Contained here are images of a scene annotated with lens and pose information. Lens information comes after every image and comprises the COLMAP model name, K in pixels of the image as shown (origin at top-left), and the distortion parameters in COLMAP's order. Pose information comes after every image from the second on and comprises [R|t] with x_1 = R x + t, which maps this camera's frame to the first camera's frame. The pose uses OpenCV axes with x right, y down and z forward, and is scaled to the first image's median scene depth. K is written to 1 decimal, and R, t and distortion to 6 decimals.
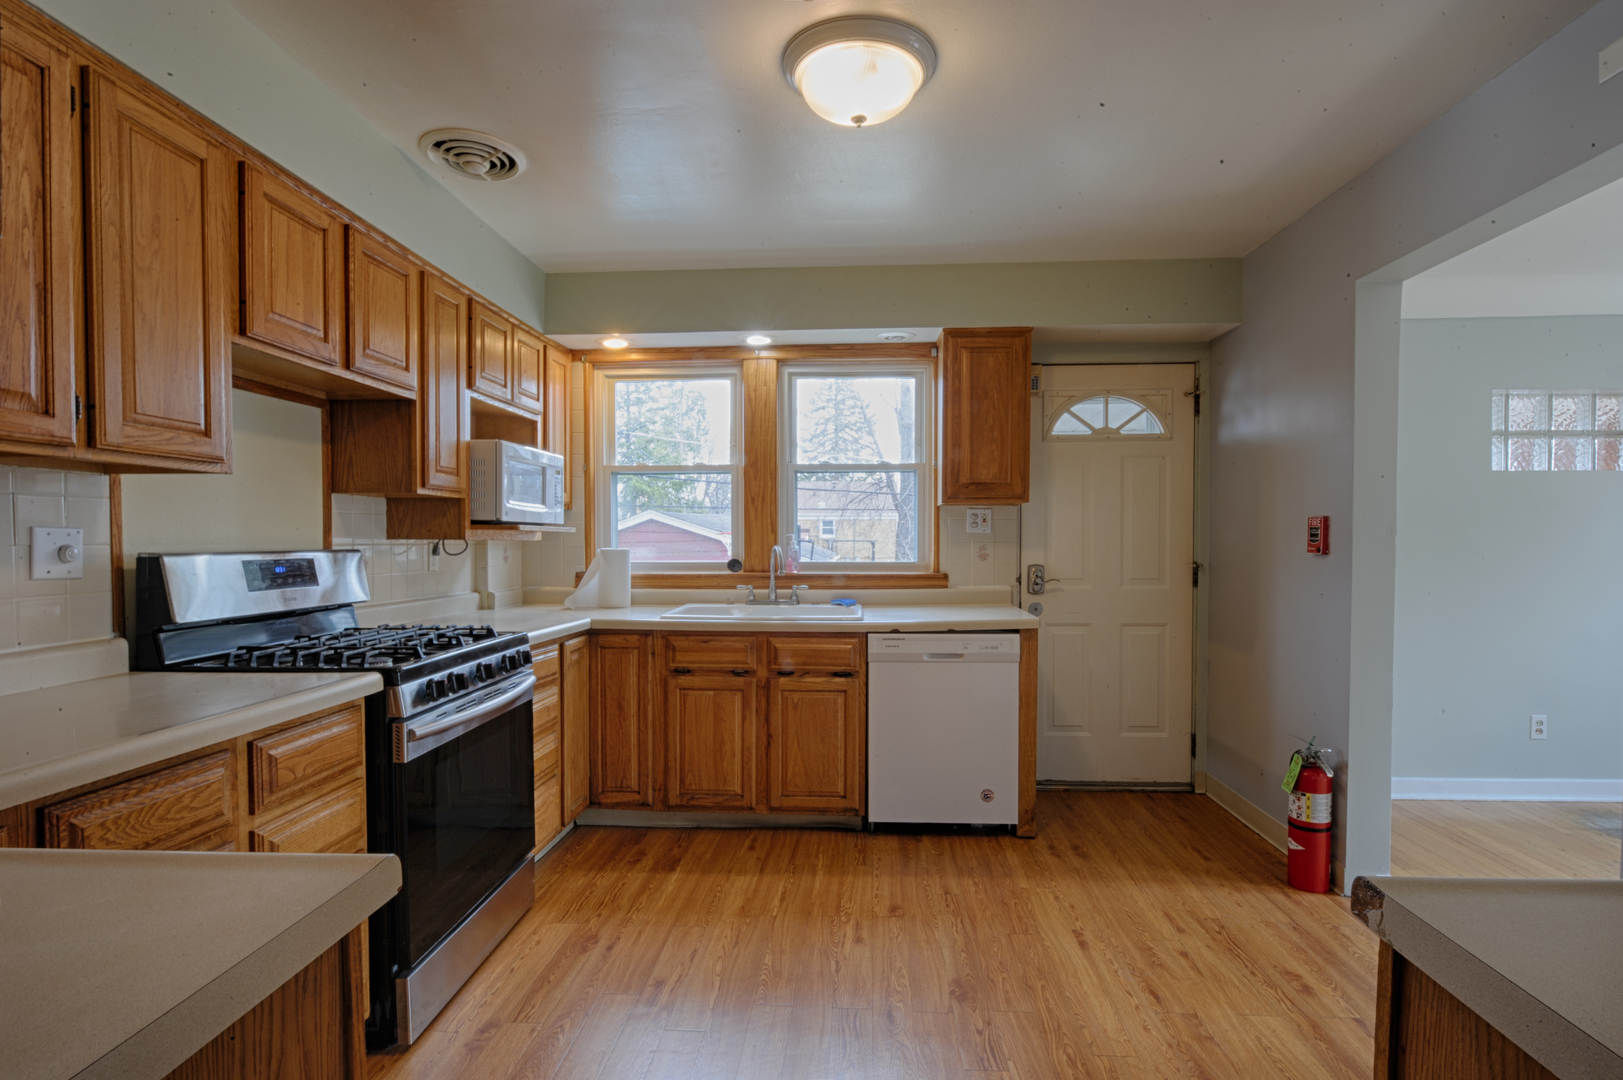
lens RADIAL K [[806.9, 0, 816.3], [0, 806.9, 546.0], [0, 0, 1]] dist [-0.002542, -0.000339]
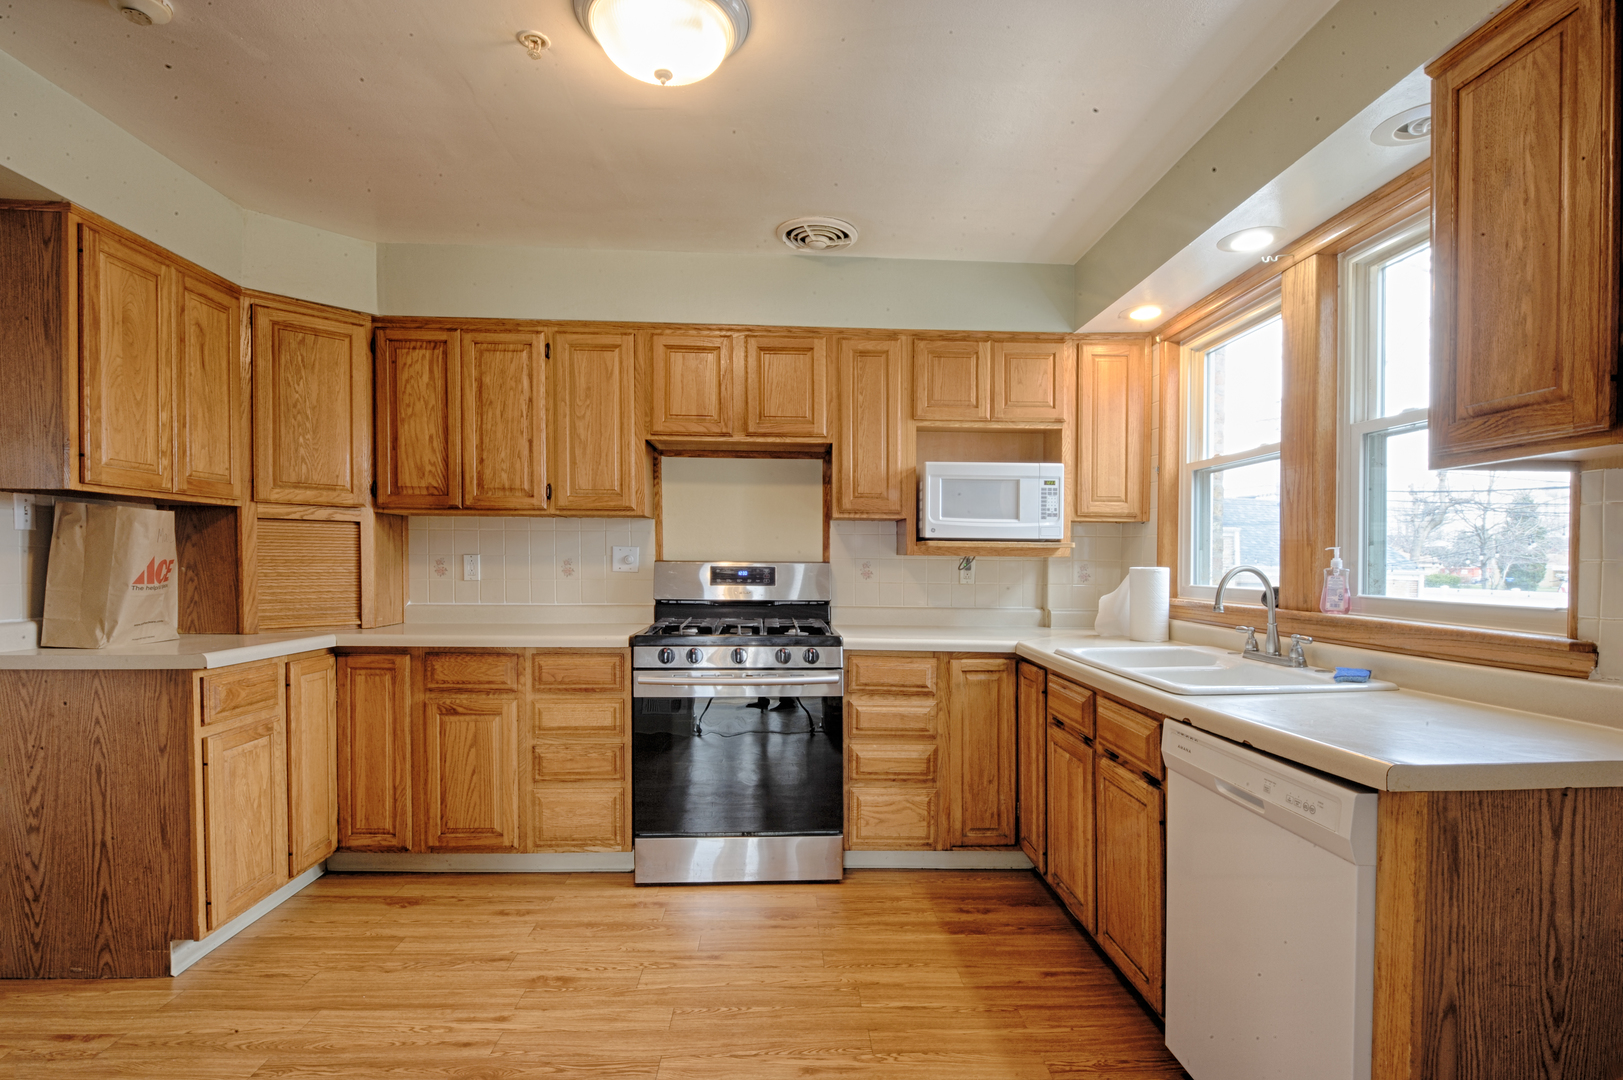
lens RADIAL K [[806.9, 0, 815.5], [0, 806.9, 566.7], [0, 0, 1]] dist [-0.002542, -0.000339]
pose [[0.097097, 0.012770, -0.995193, 0.680723], [-0.015821, 0.999811, 0.011286, -0.001704], [0.995149, 0.014649, 0.097280, 0.772733]]
